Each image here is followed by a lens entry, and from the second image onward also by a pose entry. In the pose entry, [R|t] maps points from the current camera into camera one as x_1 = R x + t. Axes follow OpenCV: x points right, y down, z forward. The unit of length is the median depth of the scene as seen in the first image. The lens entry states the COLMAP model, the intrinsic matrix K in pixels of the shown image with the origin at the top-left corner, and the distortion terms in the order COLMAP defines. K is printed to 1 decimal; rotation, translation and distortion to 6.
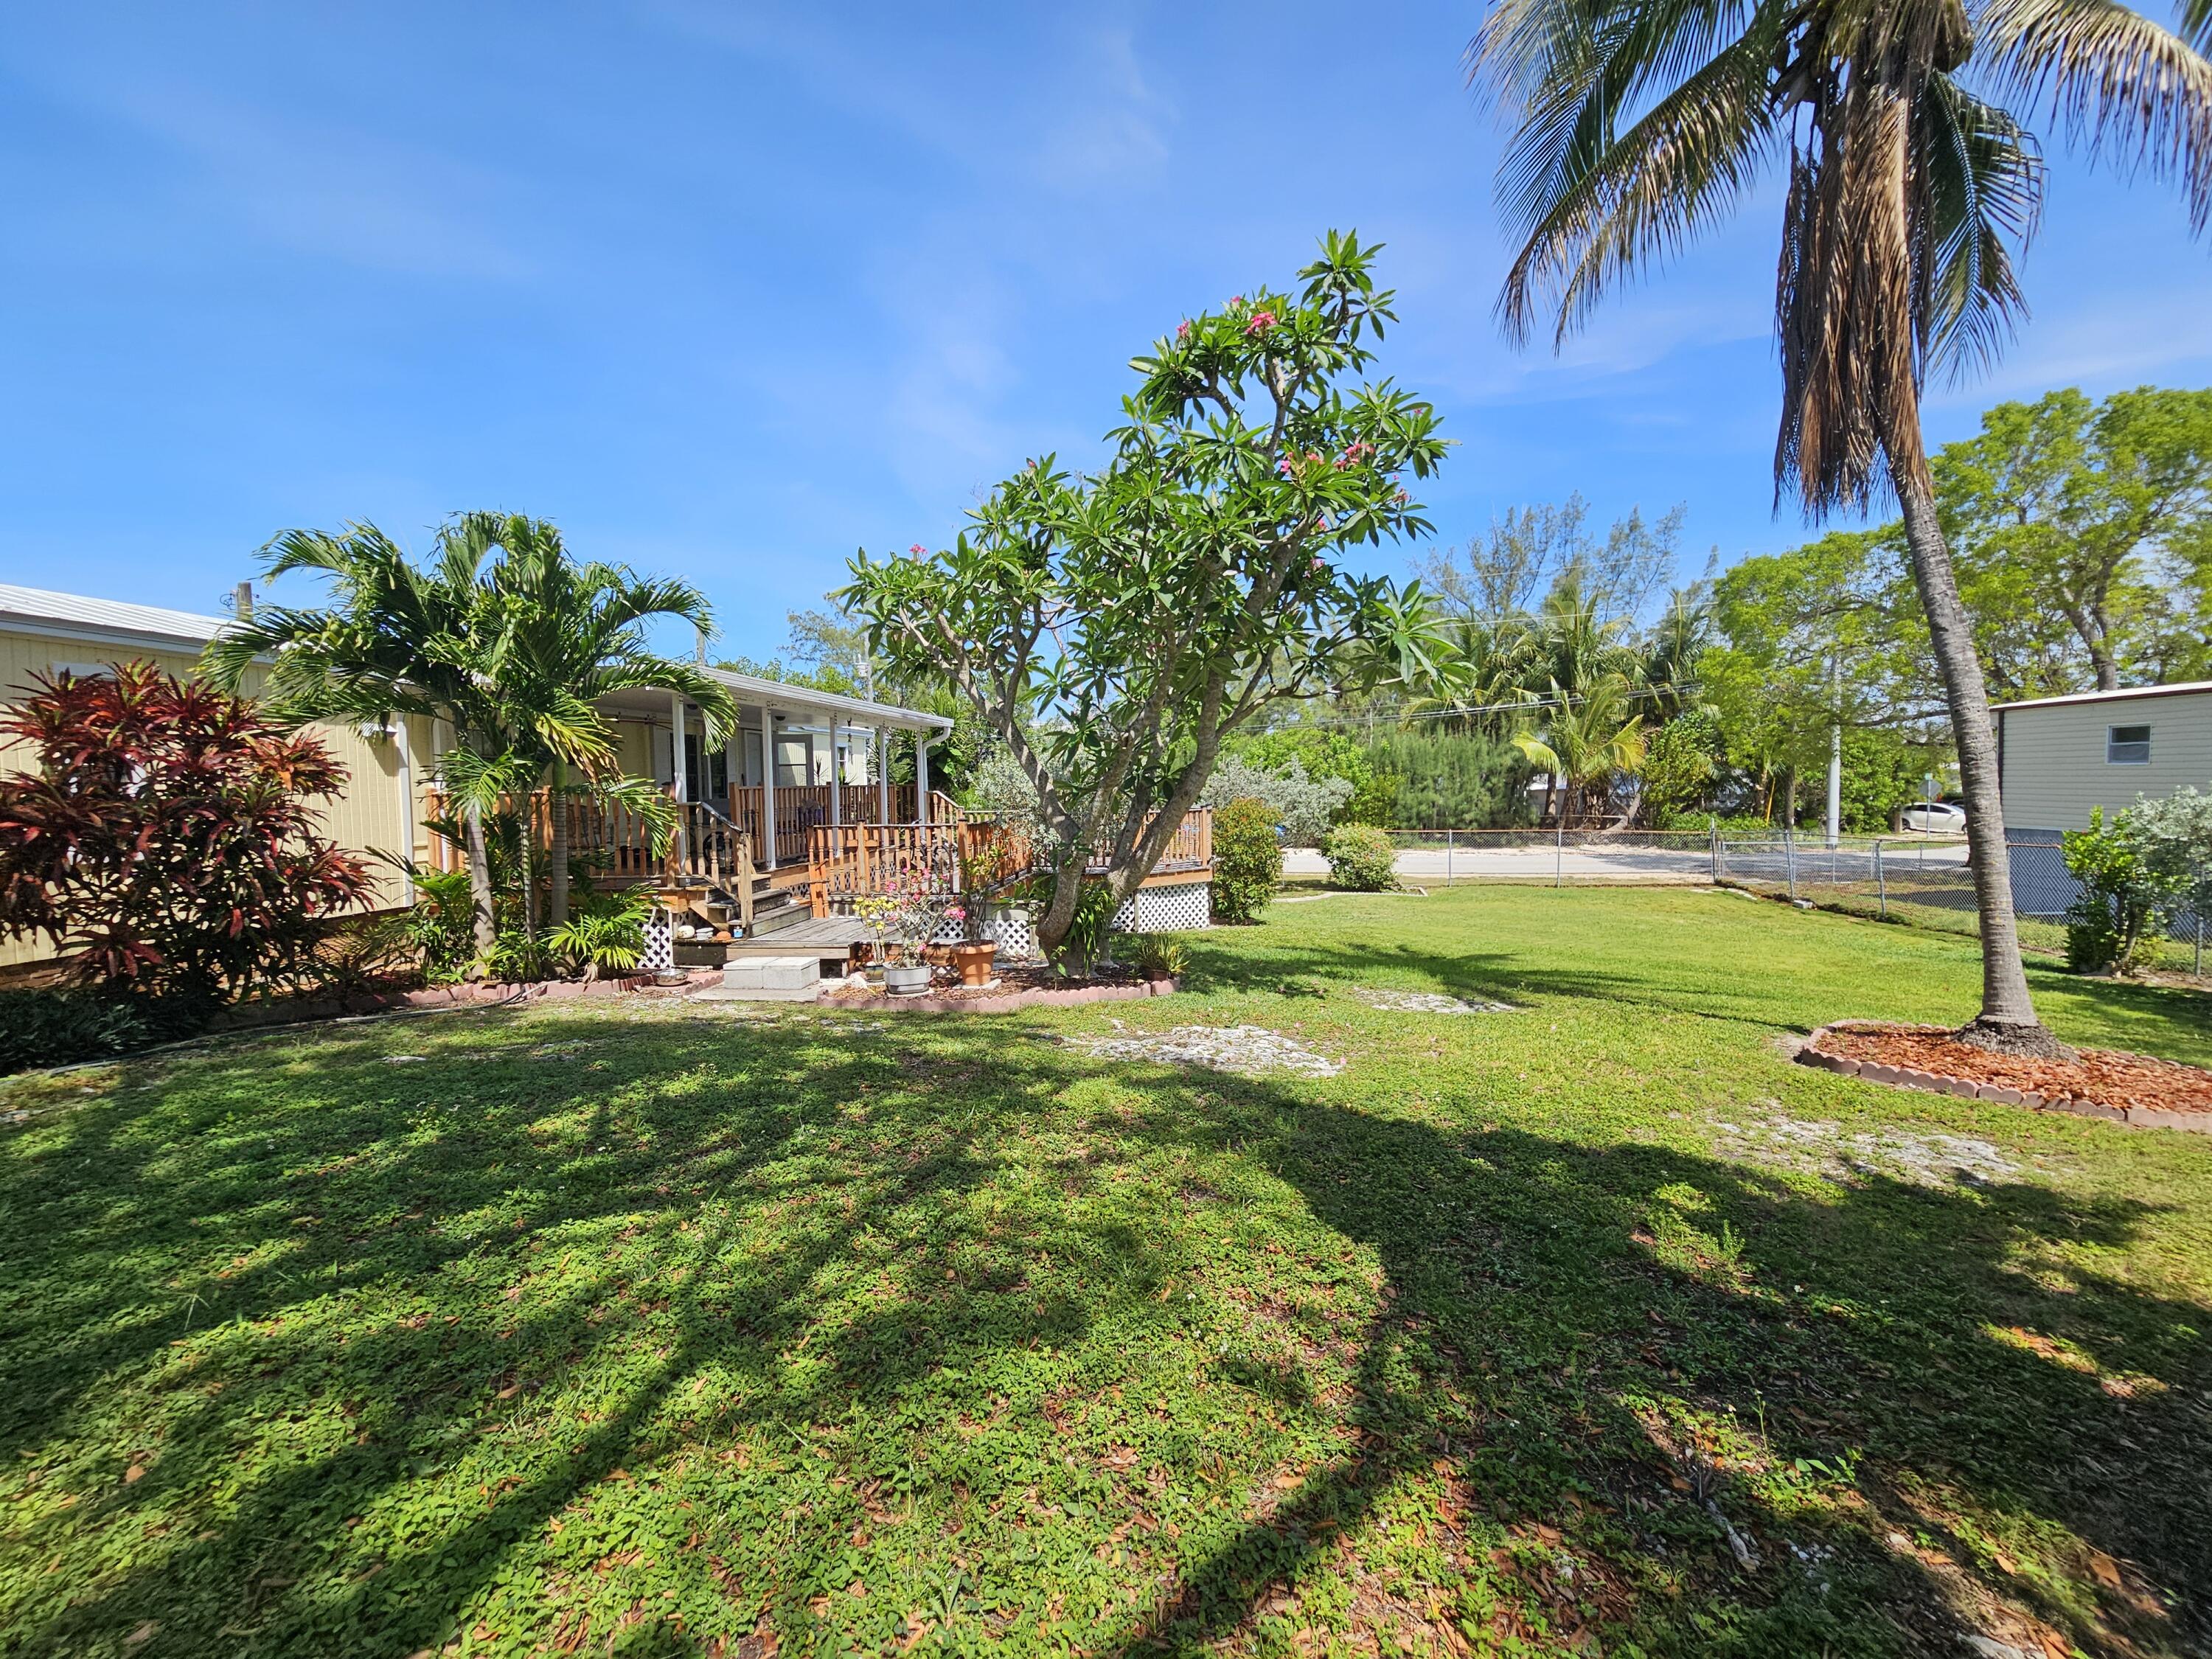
lens RADIAL K [[904.8, 0, 1114.1], [0, 904.8, 832.5], [0, 0, 1]] dist [-0.002826, -0.000479]
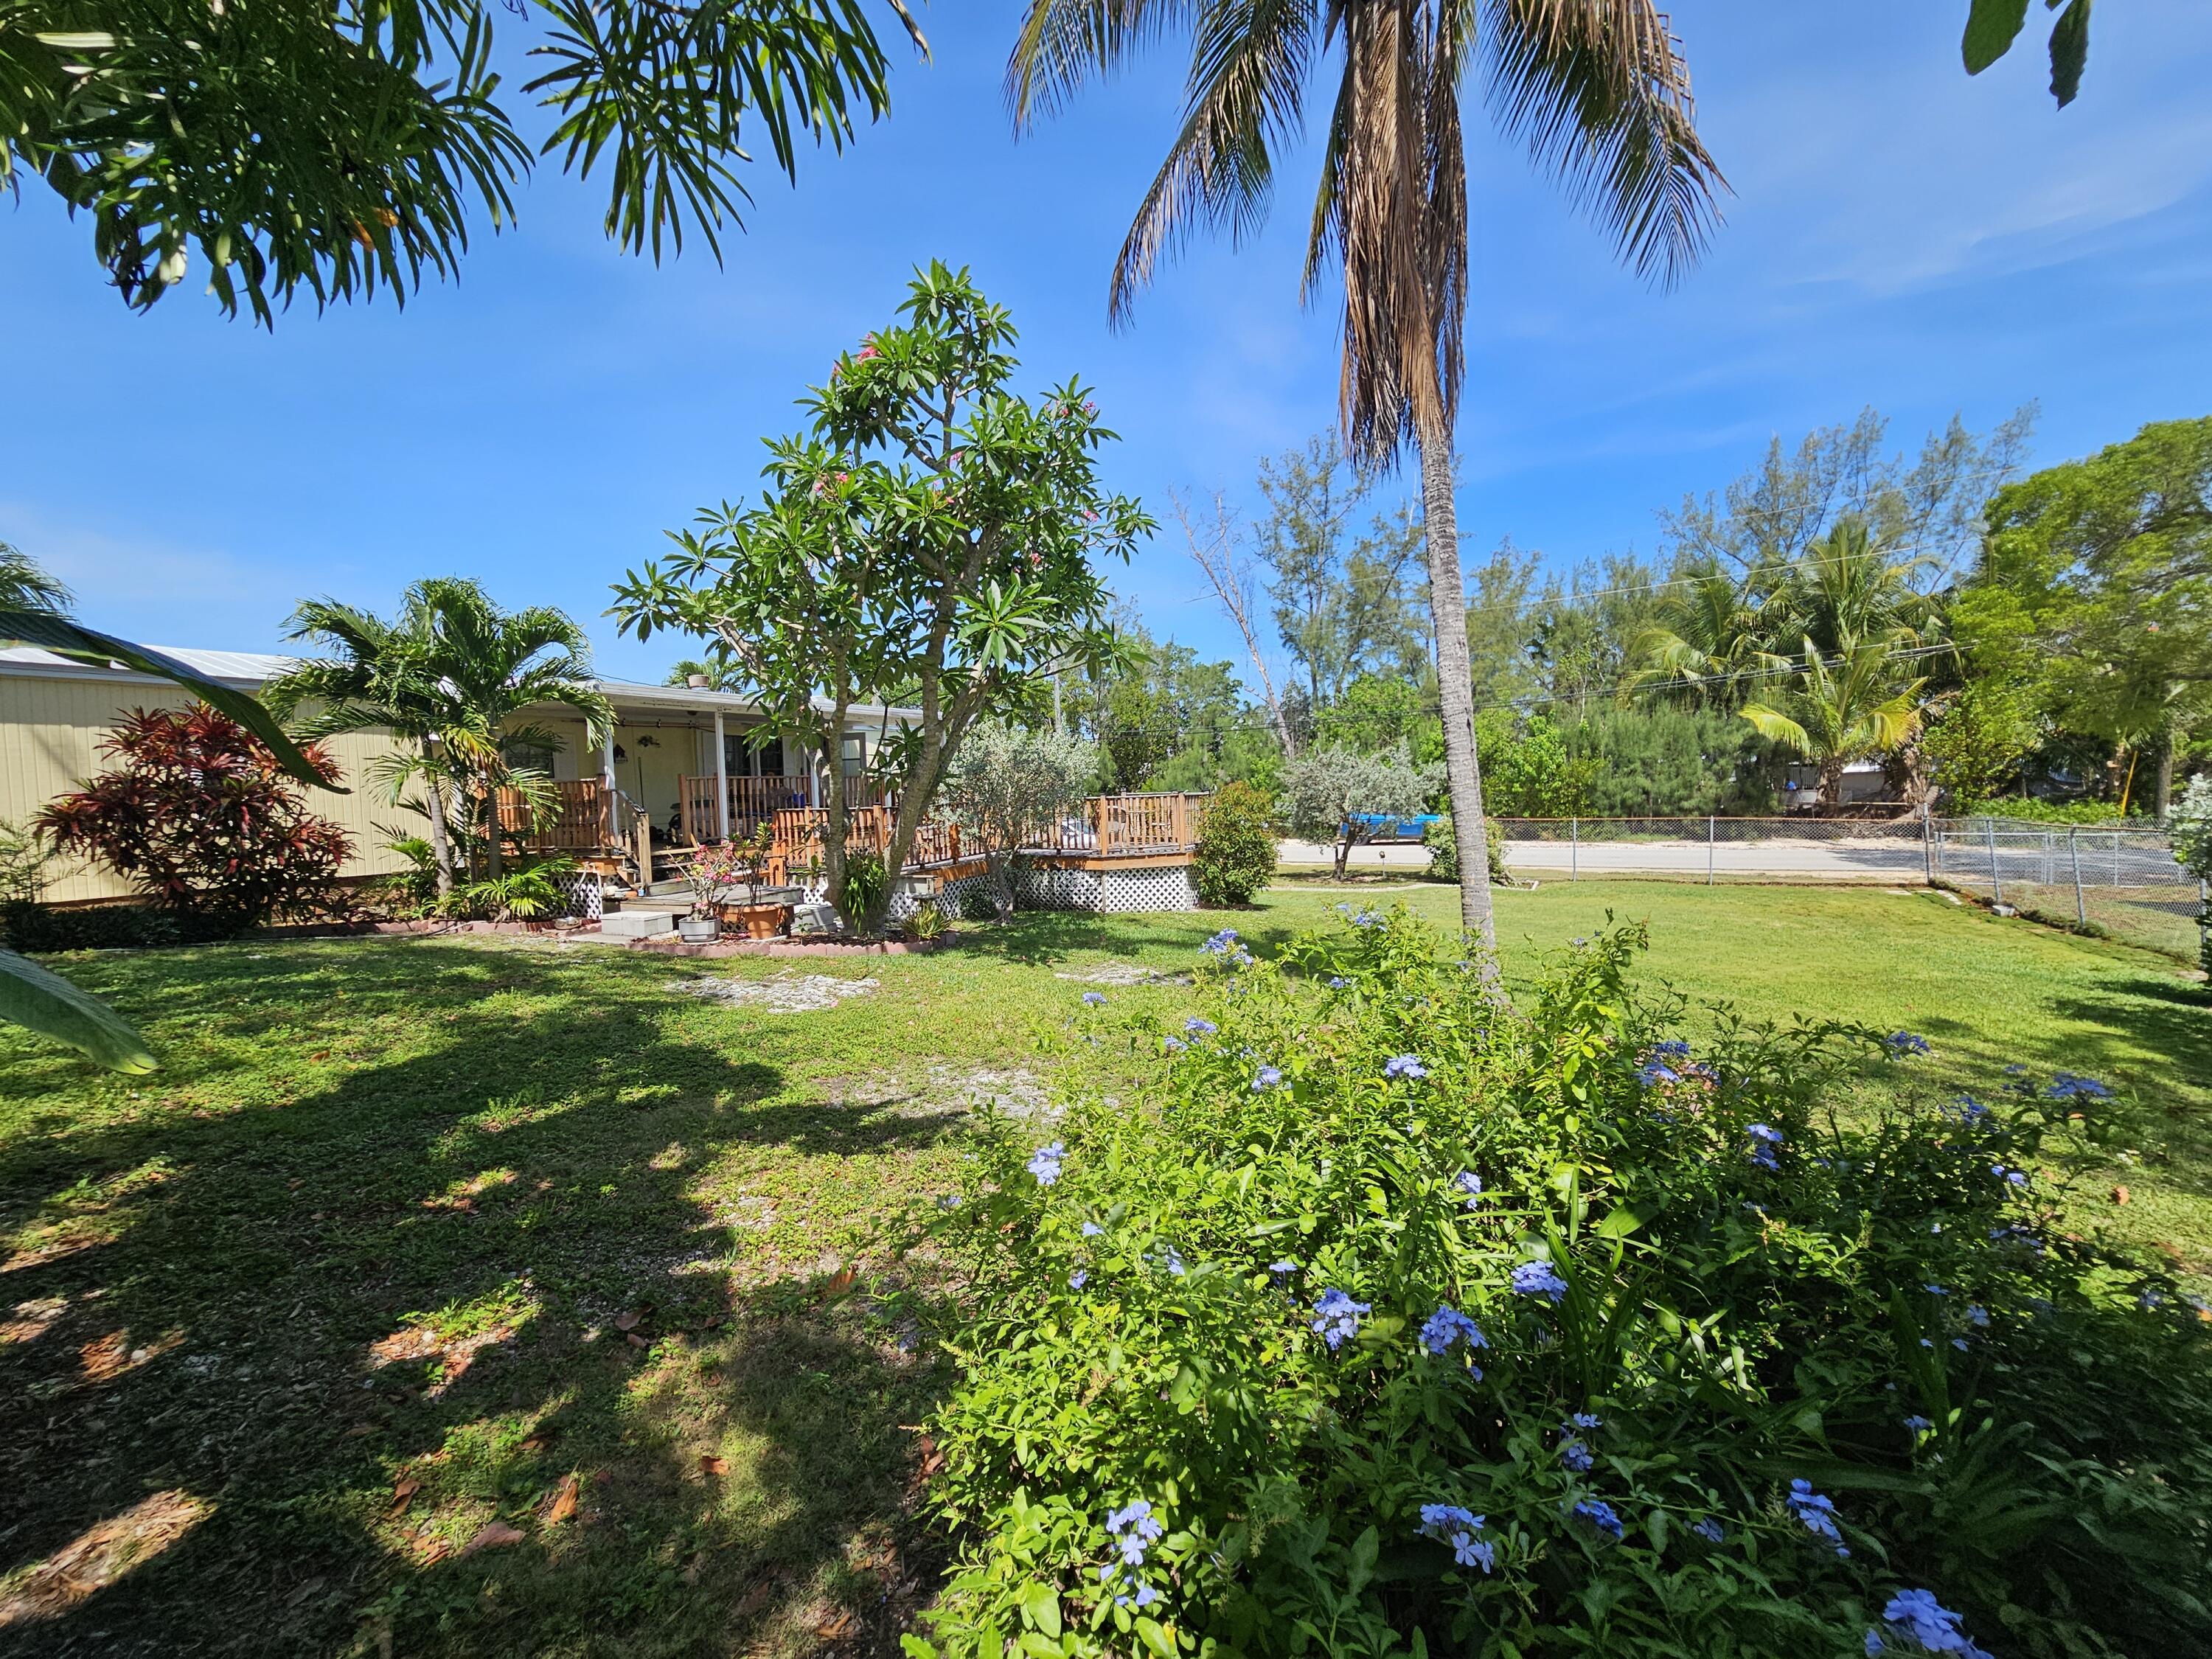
lens RADIAL K [[904.8, 0, 1114.1], [0, 904.8, 832.5], [0, 0, 1]] dist [-0.002826, -0.000479]
pose [[0.948867, 0.005567, -0.315628, 0.801049], [-0.002941, 0.999957, 0.008794, 0.019142], [0.315663, -0.007416, 0.948842, 0.019506]]
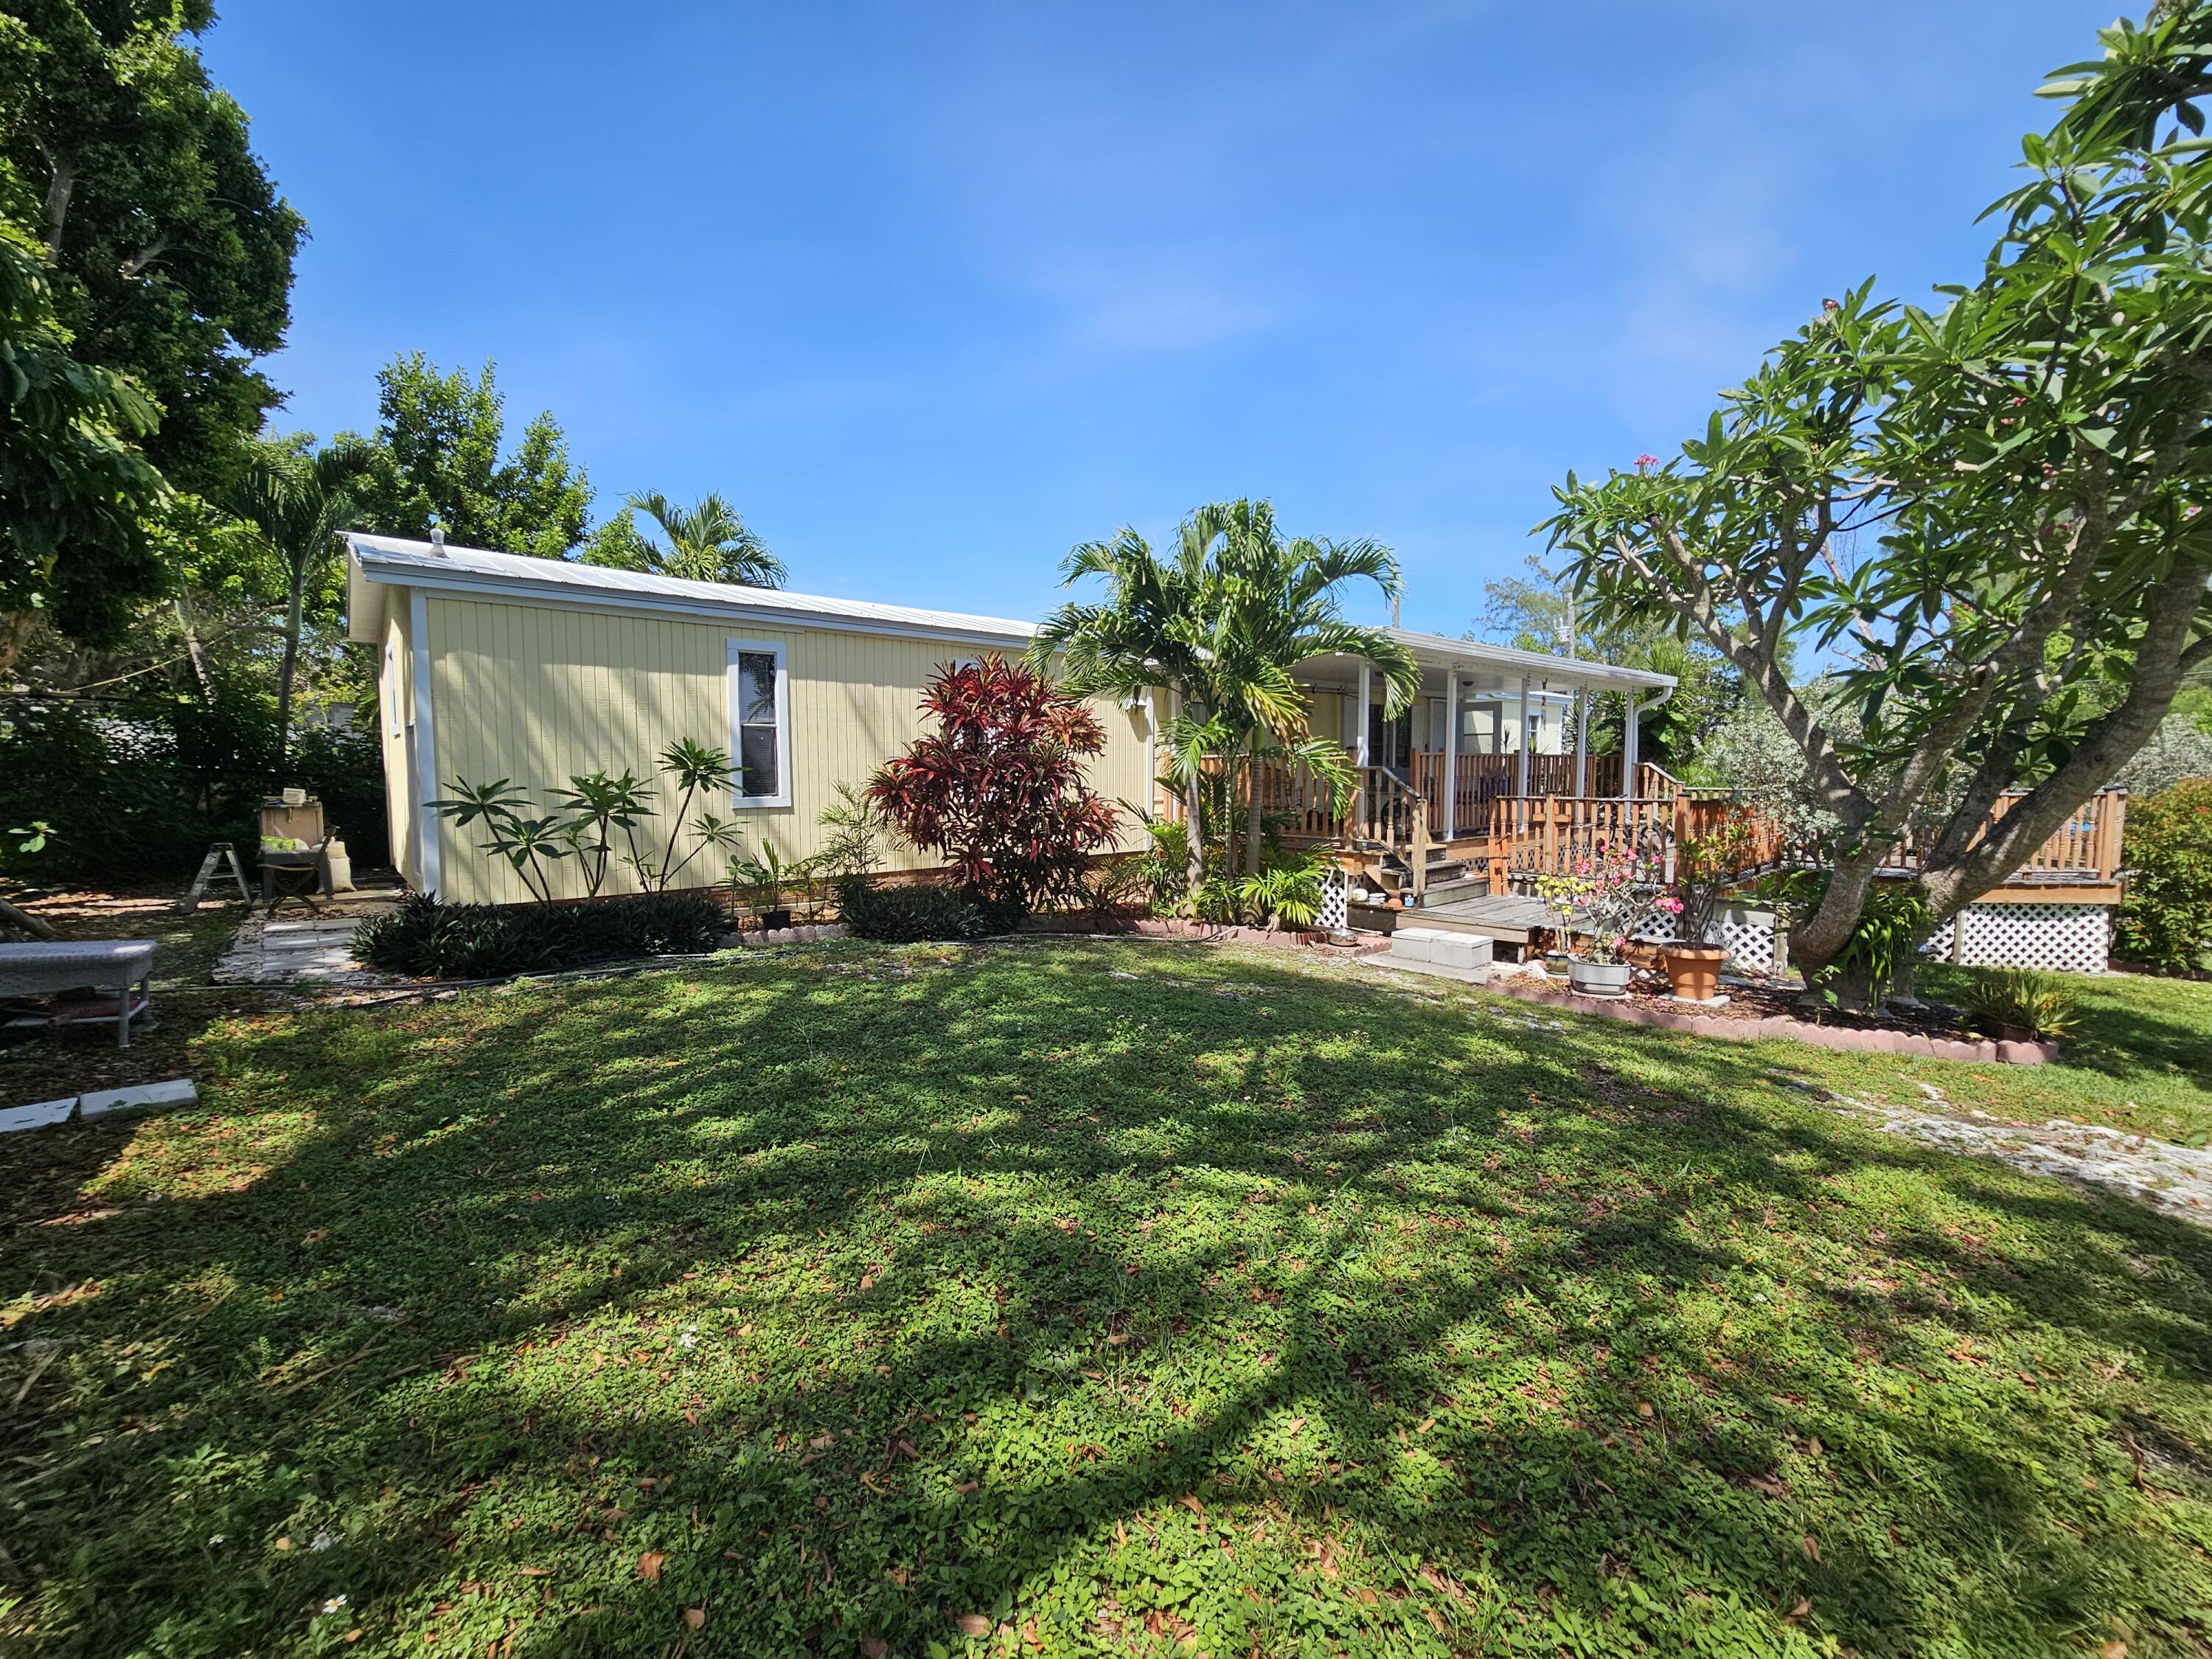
lens RADIAL K [[907.5, 0, 1121.6], [0, 907.5, 837.7], [0, 0, 1]] dist [-0.000732, 0.000415]
pose [[0.754344, 0.061630, -0.653580, -0.021759], [-0.041805, 0.998073, 0.045864, 0.014165], [0.655147, -0.007275, 0.755467, 0.082664]]
